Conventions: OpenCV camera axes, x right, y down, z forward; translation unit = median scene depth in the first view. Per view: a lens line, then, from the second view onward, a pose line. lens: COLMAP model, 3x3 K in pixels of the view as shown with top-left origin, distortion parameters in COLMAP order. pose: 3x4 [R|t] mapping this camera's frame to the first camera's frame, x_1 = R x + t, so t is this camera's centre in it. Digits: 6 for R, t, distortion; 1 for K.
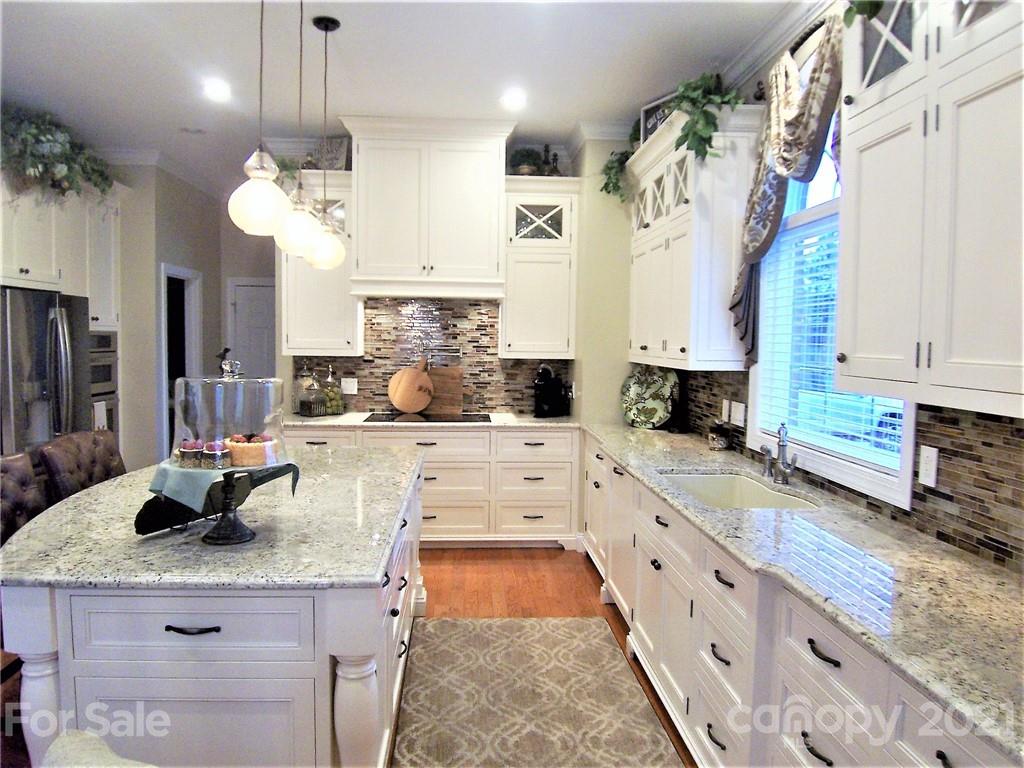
lens RADIAL K [[698.6, 0, 512.0], [0, 698.6, 384.0], [0, 0, 1]] dist [-0.034894, -0.002895]
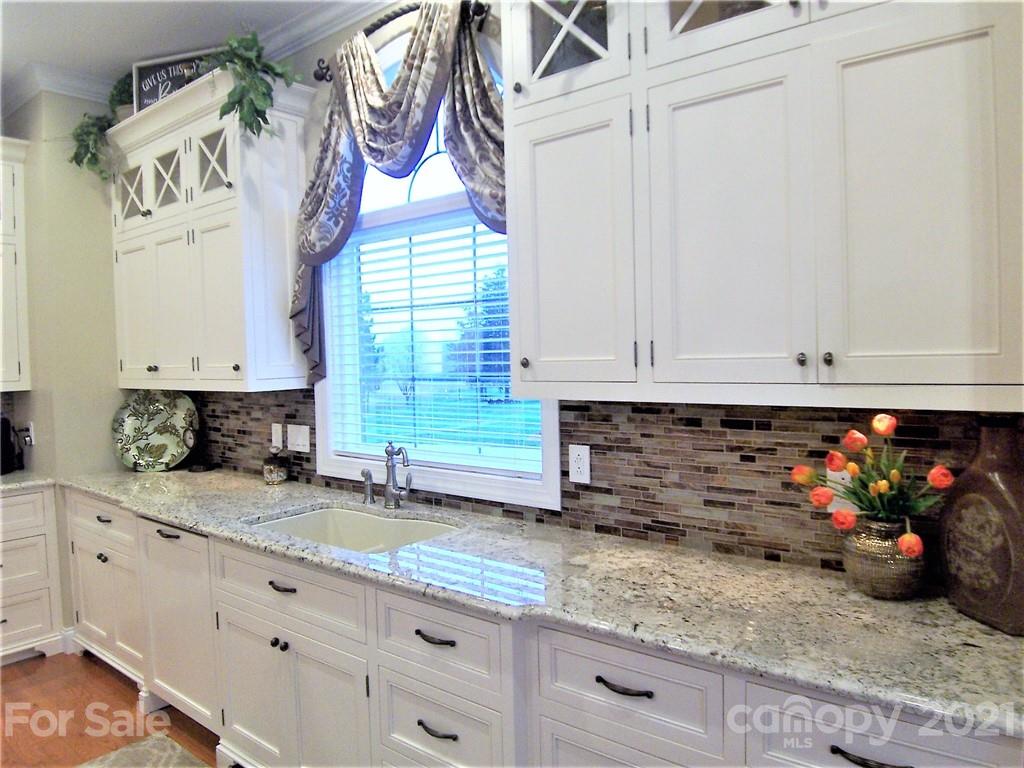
lens RADIAL K [[693.5, 0, 509.3], [0, 693.5, 379.5], [0, 0, 1]] dist [-0.002006, -0.049561]
pose [[0.675456, -0.059524, 0.734994, -0.154091], [0.083583, 0.996493, 0.003890, -0.013670], [-0.732648, 0.058806, 0.678063, 0.255344]]
